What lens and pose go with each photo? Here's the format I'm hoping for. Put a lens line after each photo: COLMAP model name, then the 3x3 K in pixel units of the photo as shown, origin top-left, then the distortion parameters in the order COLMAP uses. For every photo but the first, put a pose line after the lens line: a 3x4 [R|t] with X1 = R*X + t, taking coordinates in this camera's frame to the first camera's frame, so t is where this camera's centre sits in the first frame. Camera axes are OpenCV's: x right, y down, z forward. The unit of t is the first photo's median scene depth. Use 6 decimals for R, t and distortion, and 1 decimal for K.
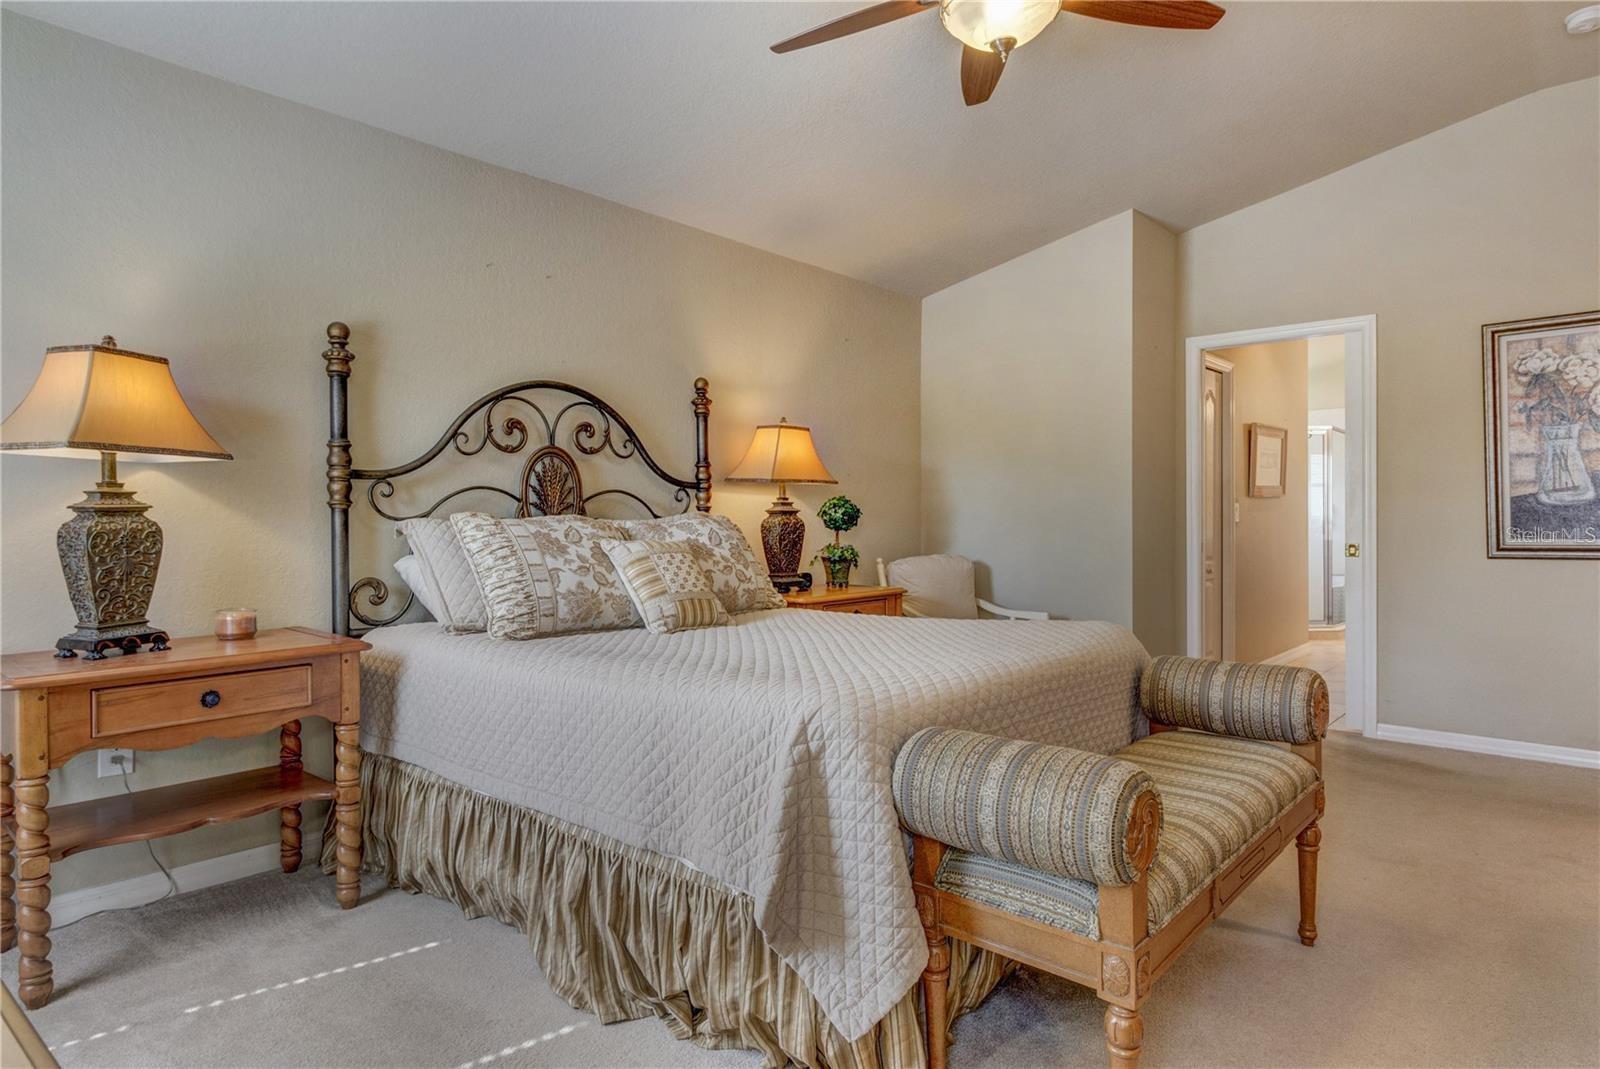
lens RADIAL K [[937.4, 0, 805.9], [0, 937.4, 512.0], [0, 0, 1]] dist [0.000595, -0.000616]
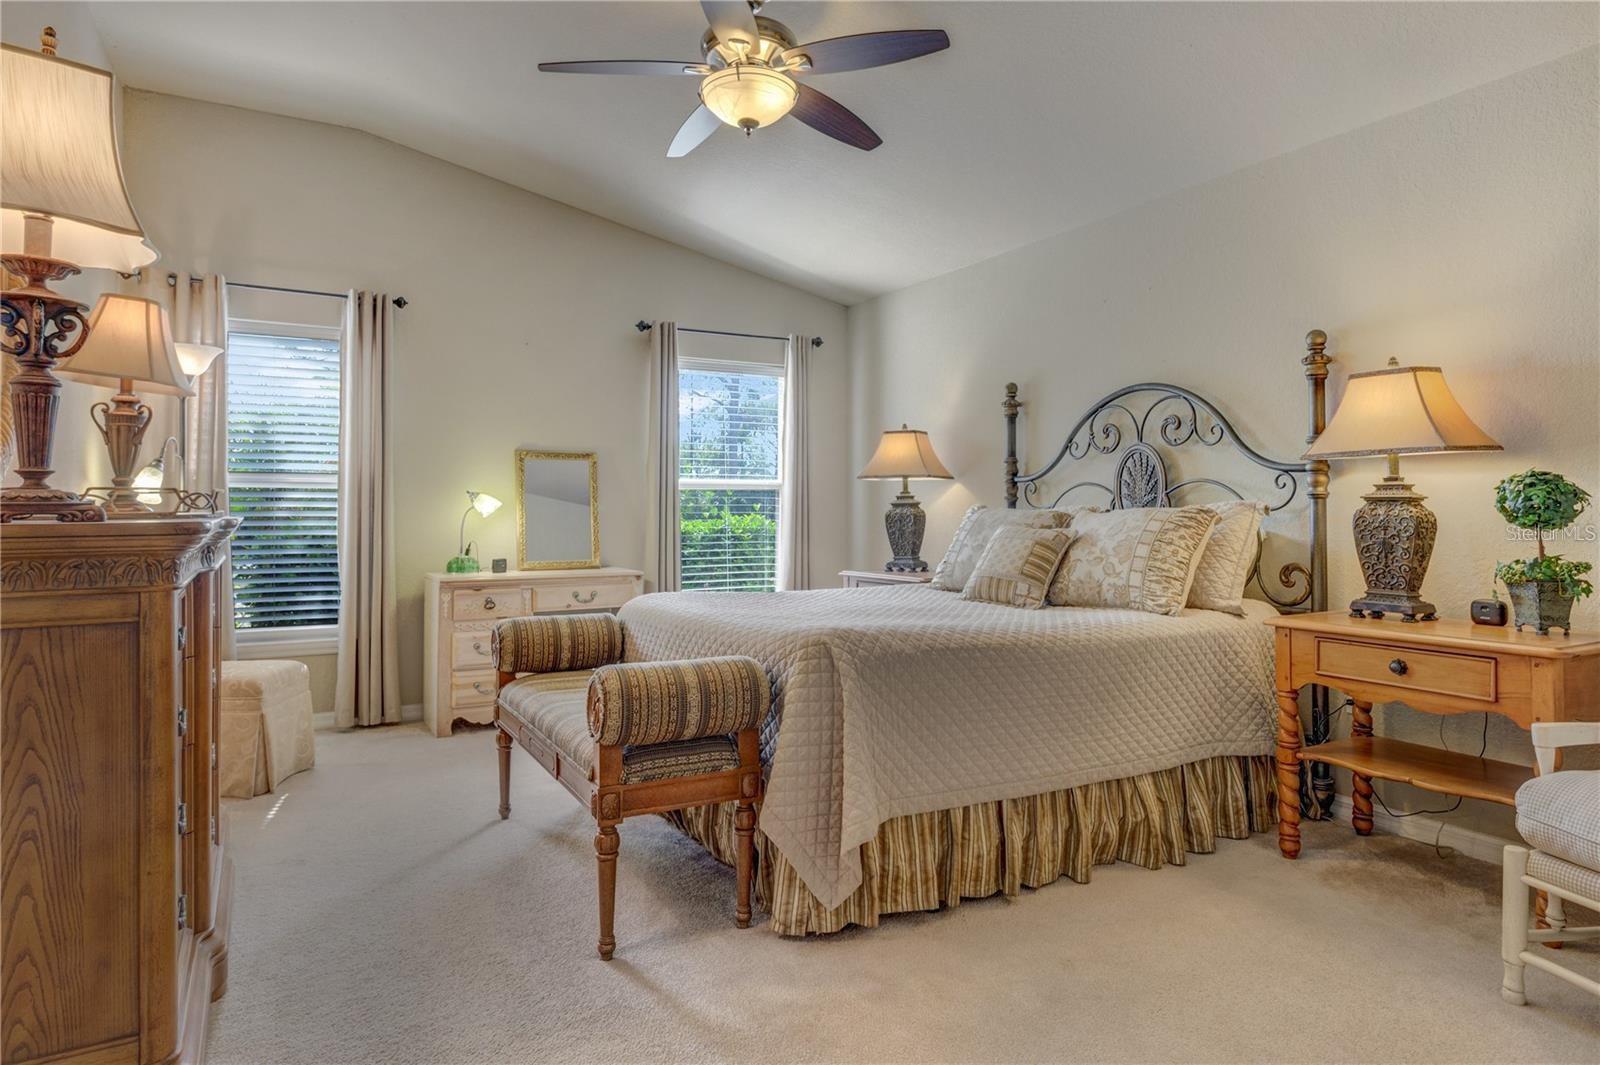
lens RADIAL K [[937.4, 0, 805.9], [0, 937.4, 510.0], [0, 0, 1]] dist [0.000595, -0.000616]
pose [[-0.324953, 0.003687, -0.945723, 0.870748], [0.008348, 0.999965, 0.001031, 0.004110], [0.945693, -0.007560, -0.324972, 0.955412]]
